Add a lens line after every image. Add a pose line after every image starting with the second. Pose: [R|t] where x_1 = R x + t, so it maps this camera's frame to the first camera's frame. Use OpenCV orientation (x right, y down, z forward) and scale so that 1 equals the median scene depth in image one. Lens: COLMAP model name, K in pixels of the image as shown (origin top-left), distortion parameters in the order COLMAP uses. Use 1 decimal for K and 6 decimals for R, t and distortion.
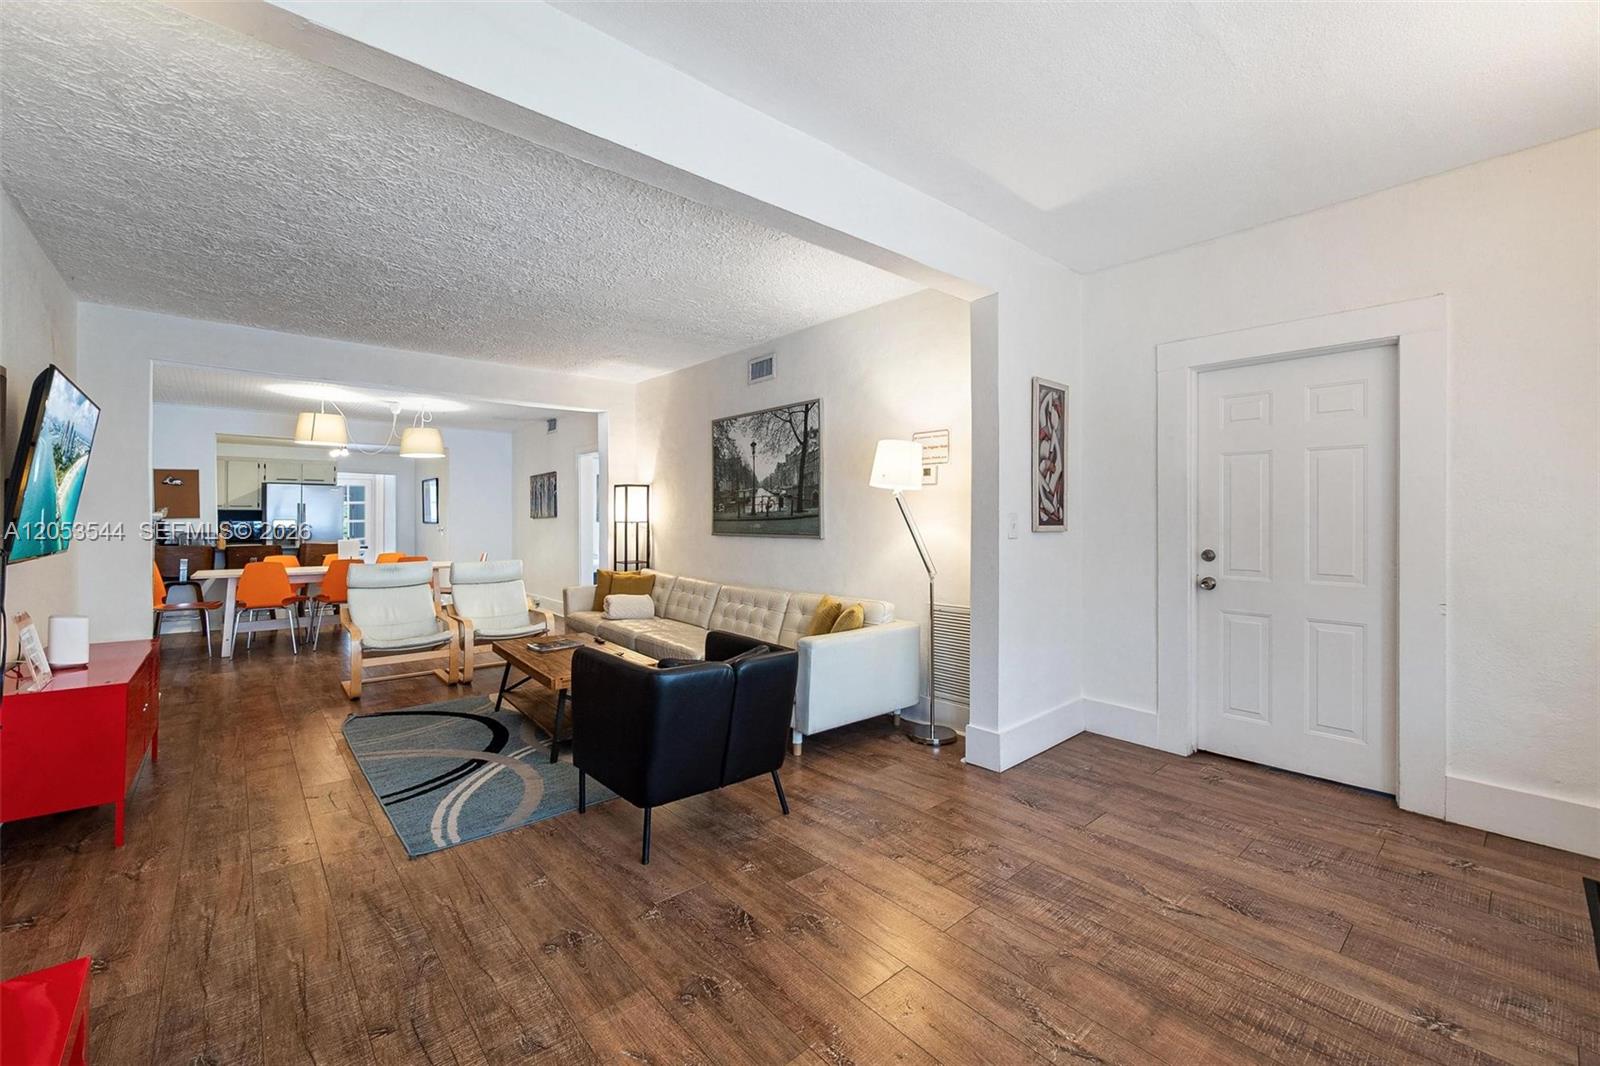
lens RADIAL K [[655.8, 0, 811.1], [0, 655.8, 522.6], [0, 0, 1]] dist [-0.001828, -0.000154]
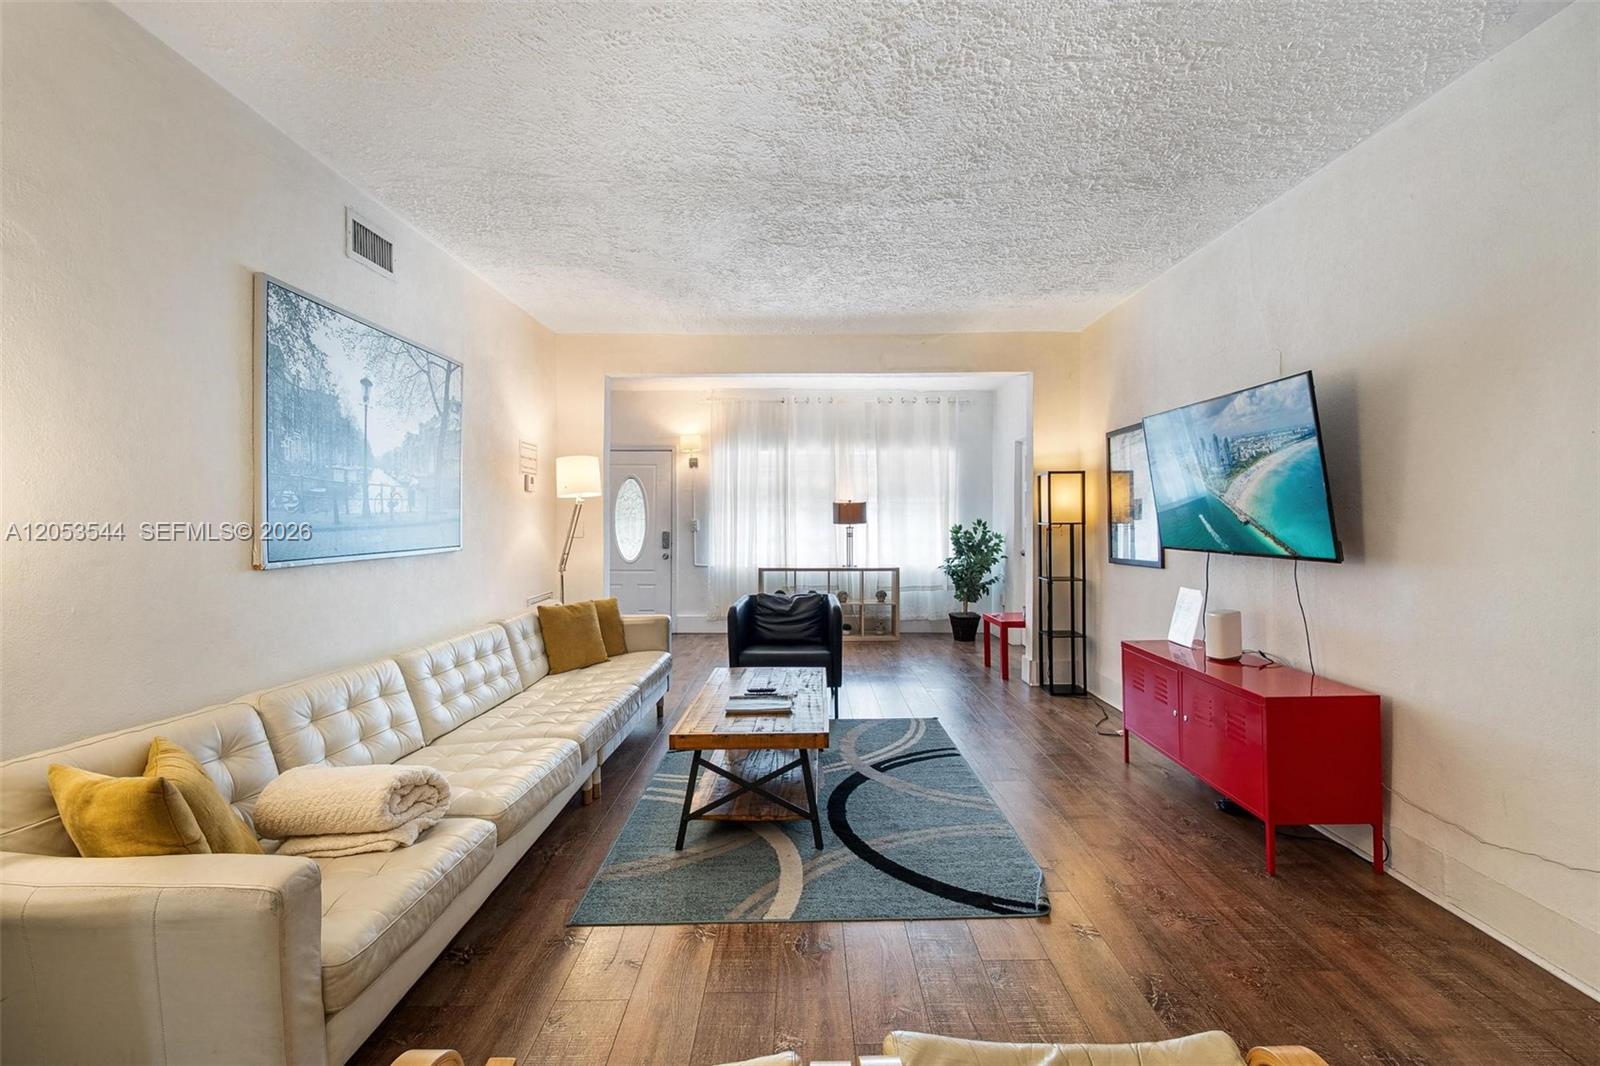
lens RADIAL K [[762.7, 0, 800.0], [0, 762.7, 533.0], [0, 0, 1]] dist [0.000614, 0.000032]
pose [[-0.754403, -0.006751, 0.656377, -1.132380], [0.012394, 0.999622, 0.024527, -0.016091], [-0.656295, 0.026638, -0.754034, 1.873946]]
